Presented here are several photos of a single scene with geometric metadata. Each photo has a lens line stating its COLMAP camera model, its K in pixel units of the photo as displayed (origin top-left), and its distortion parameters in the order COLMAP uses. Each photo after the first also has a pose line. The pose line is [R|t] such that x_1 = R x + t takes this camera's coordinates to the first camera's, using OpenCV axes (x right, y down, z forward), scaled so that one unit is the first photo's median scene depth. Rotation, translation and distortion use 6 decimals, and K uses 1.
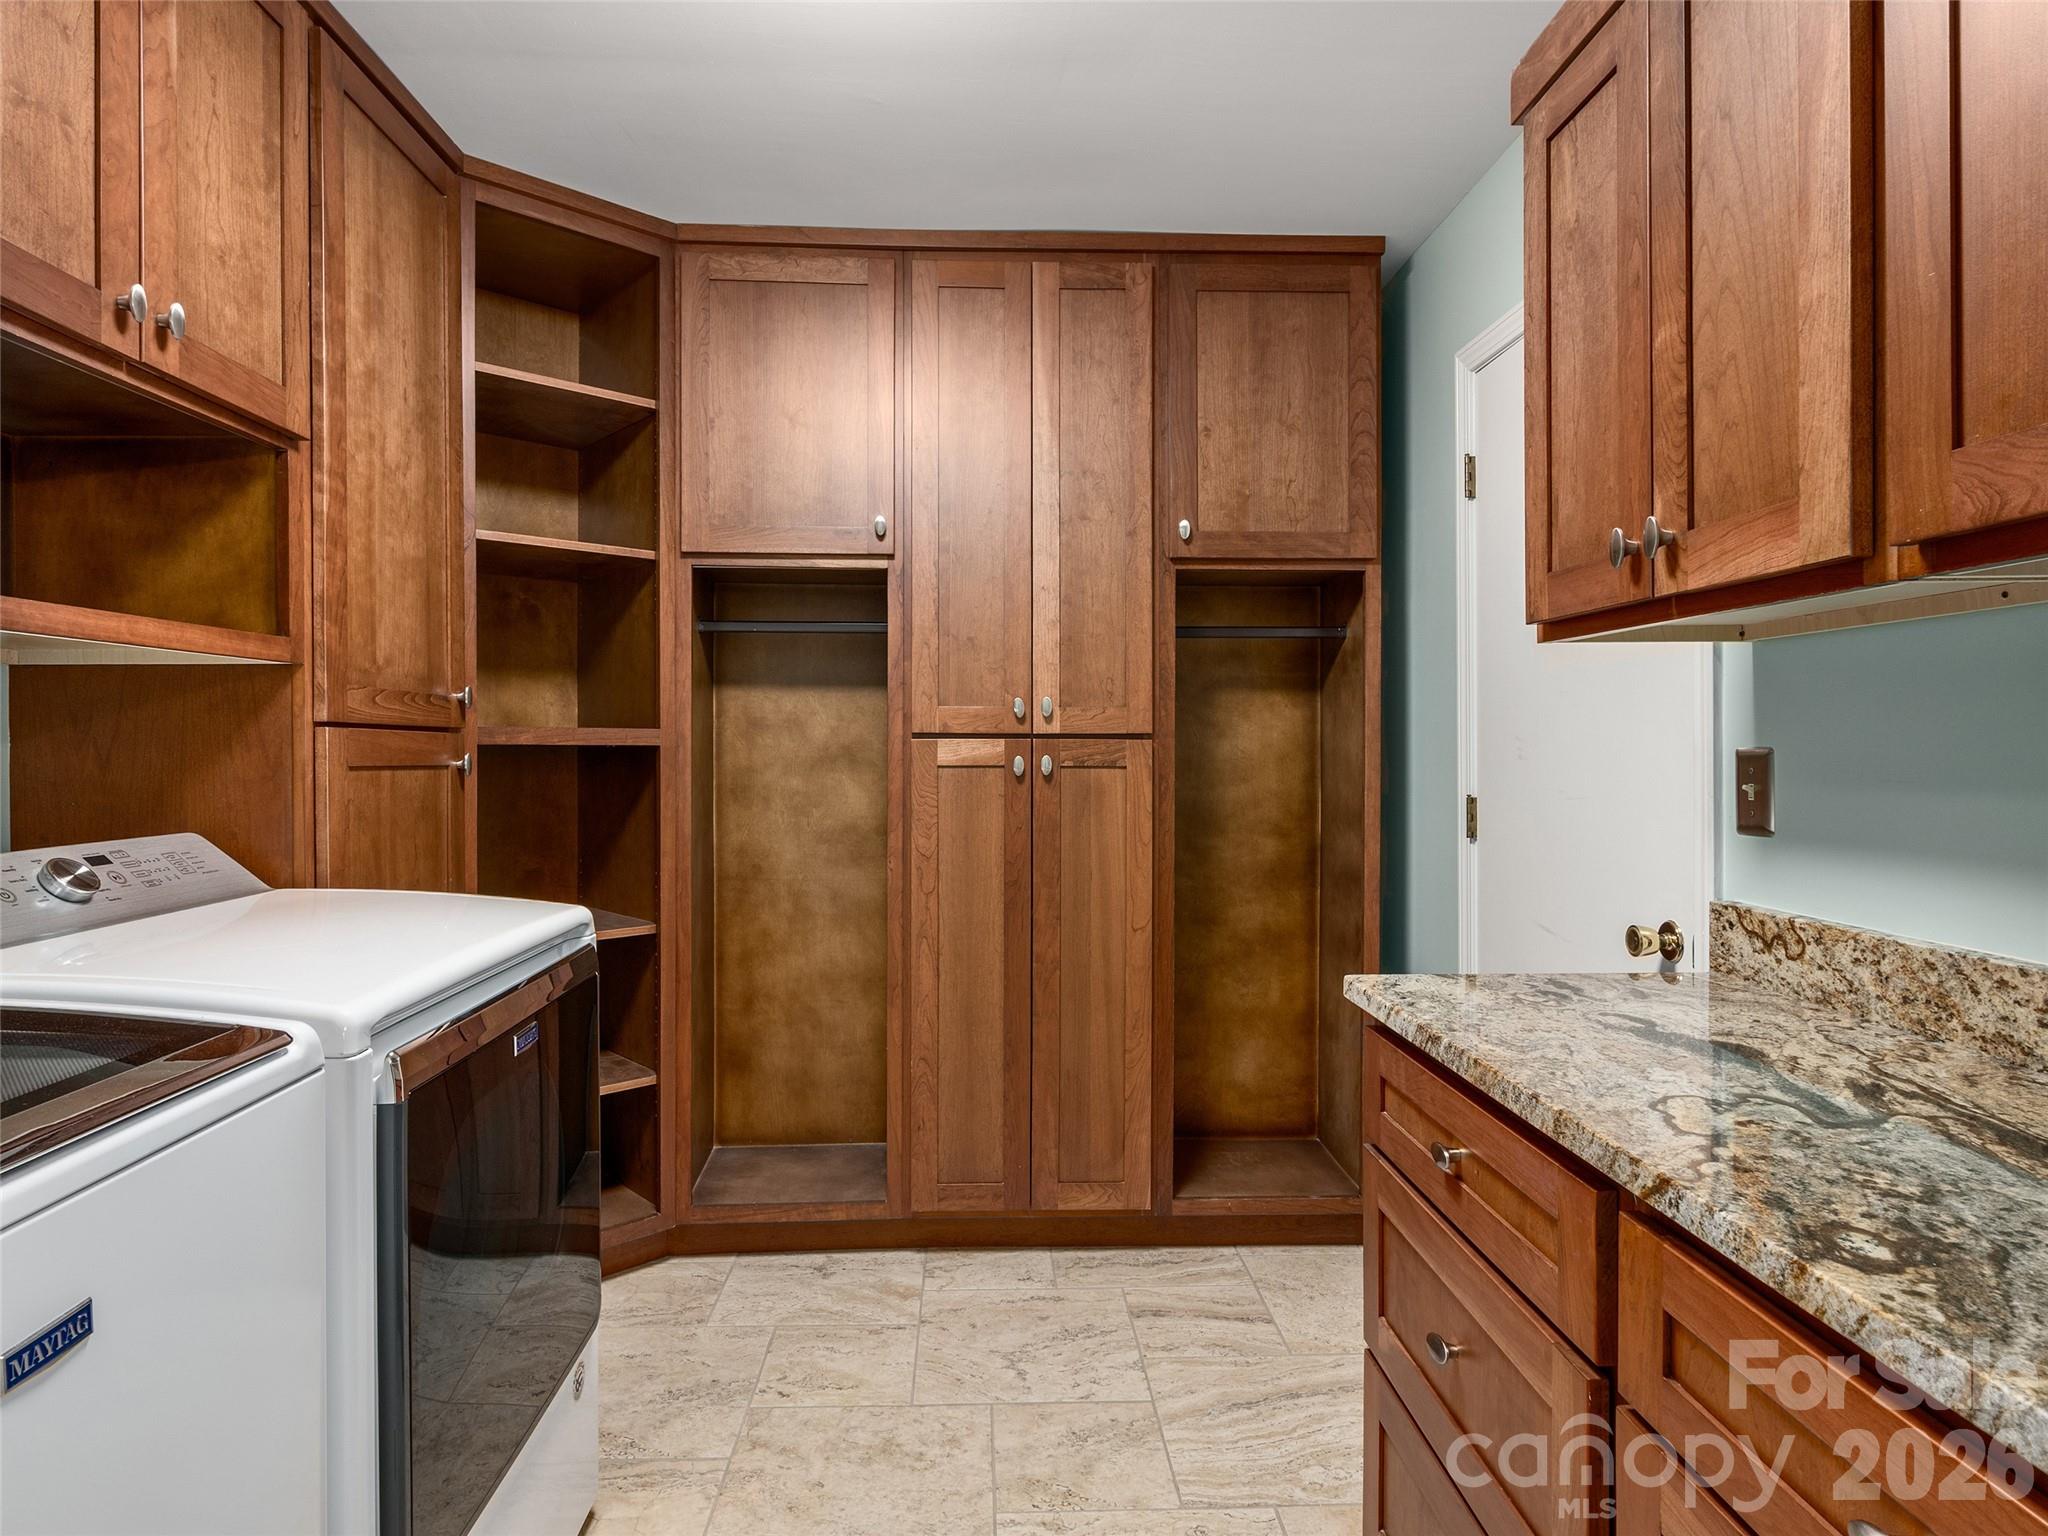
lens RADIAL K [[1124.5, 0, 1019.4], [0, 1124.5, 760.9], [0, 0, 1]] dist [-0.001231, -0.002135]
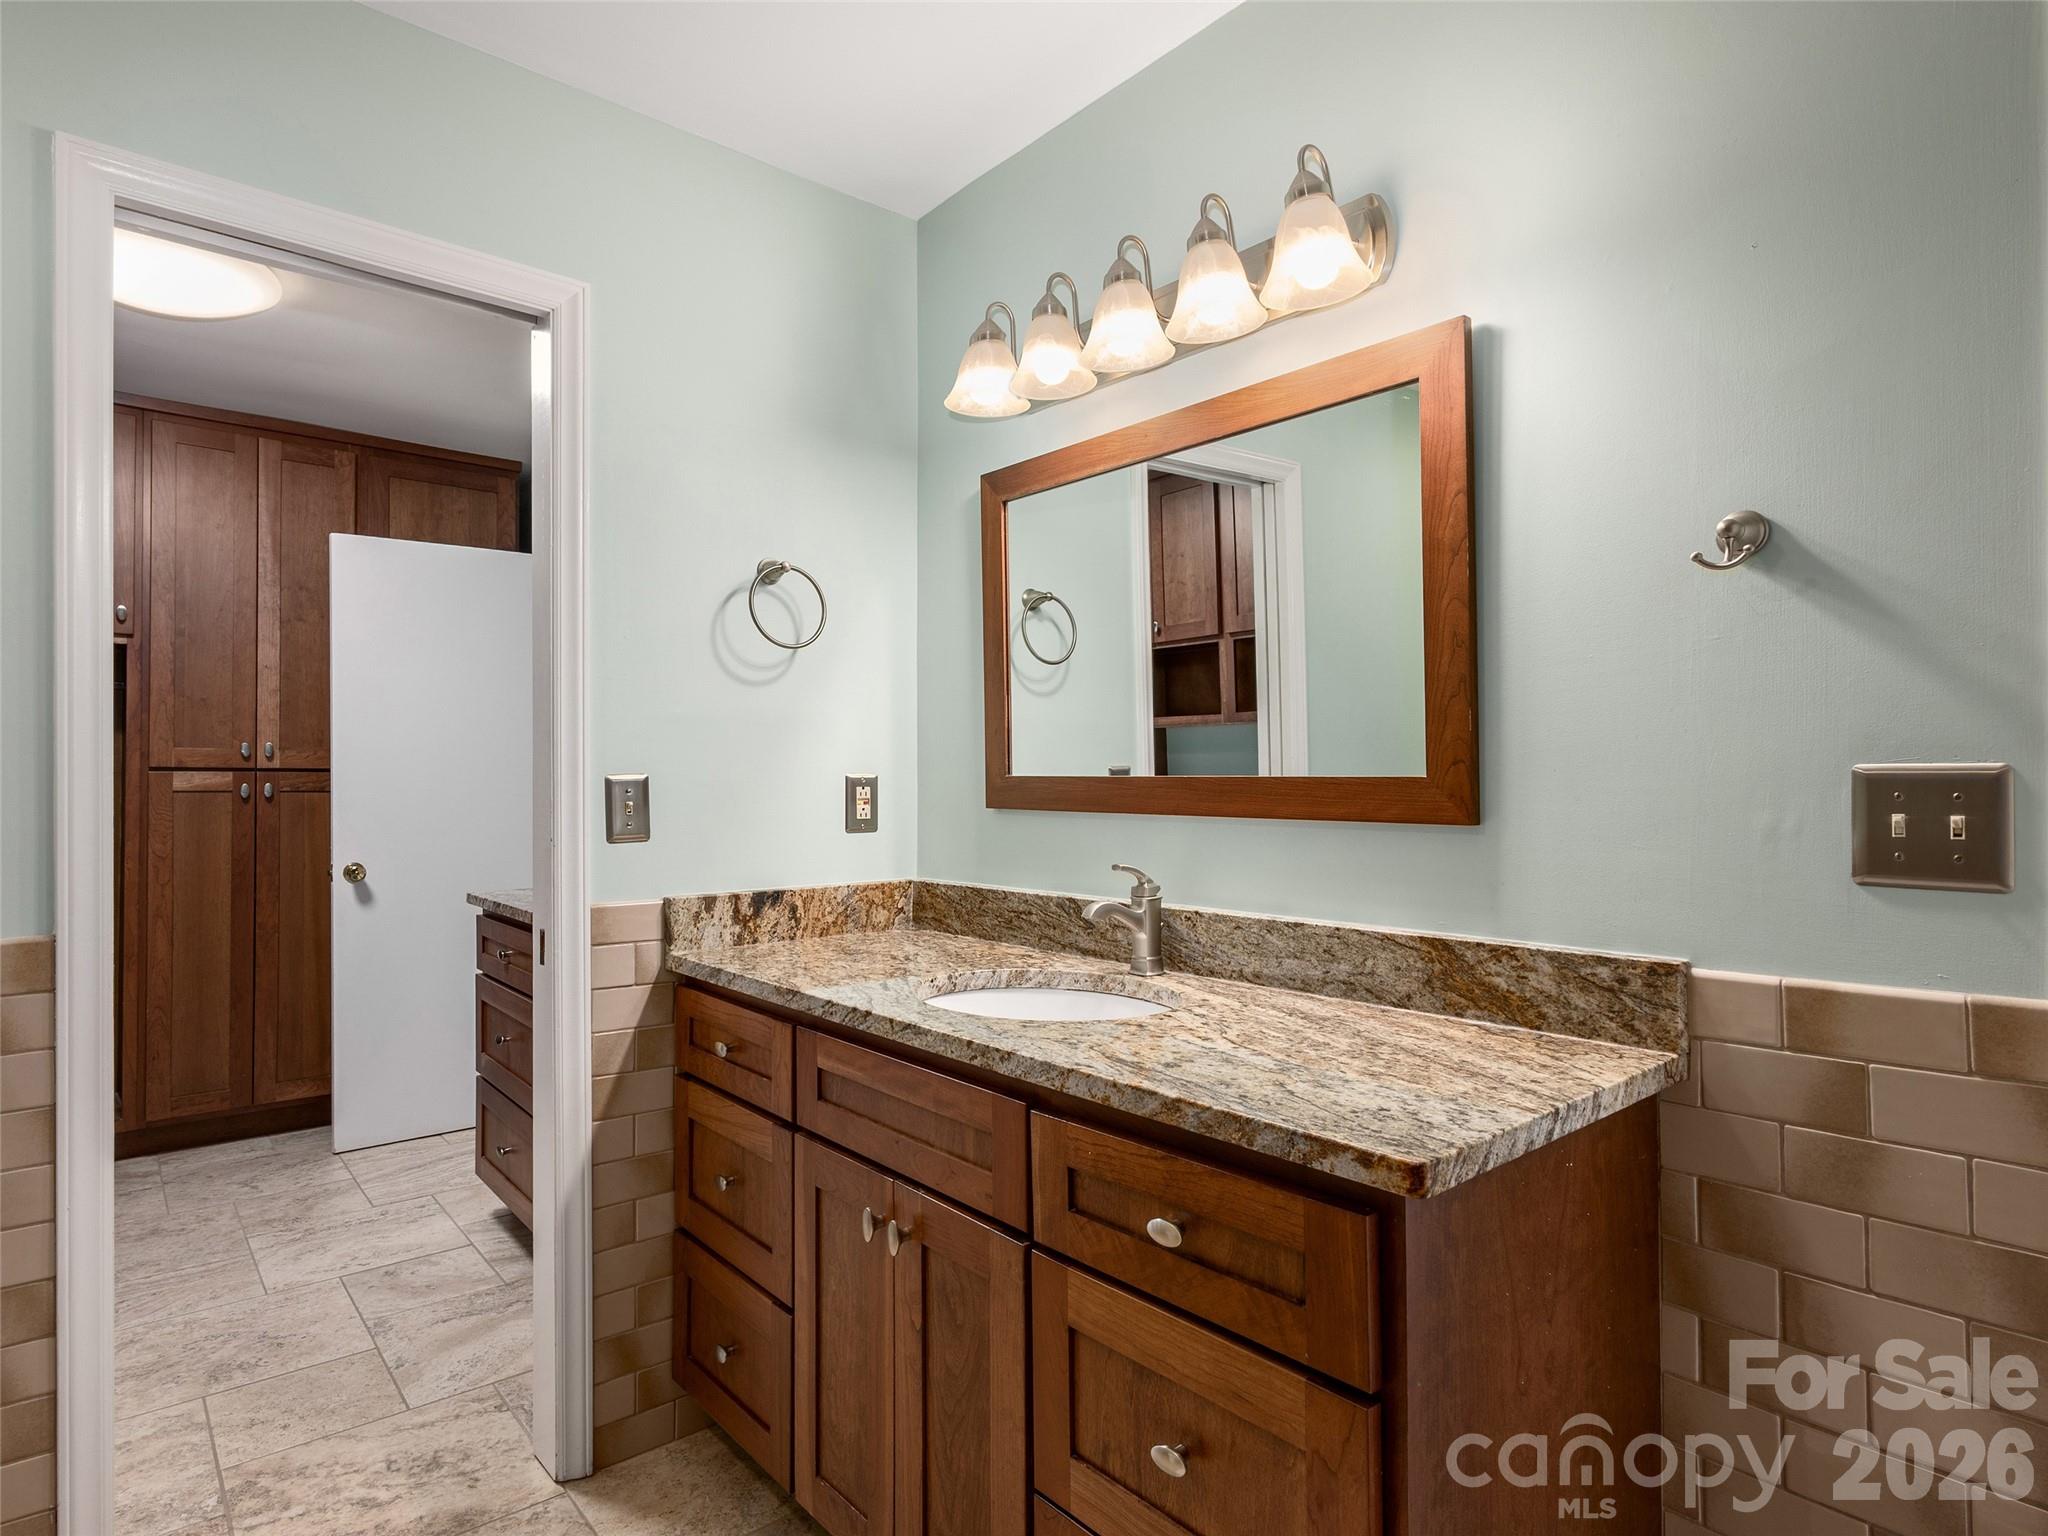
lens RADIAL K [[1124.5, 0, 1029.7], [0, 1124.5, 766.3], [0, 0, 1]] dist [-0.001231, -0.002135]
pose [[0.787090, 0.006787, 0.616801, -0.095274], [0.006991, 0.999777, -0.019922, 0.008737], [-0.616799, 0.019993, 0.786867, -0.721861]]
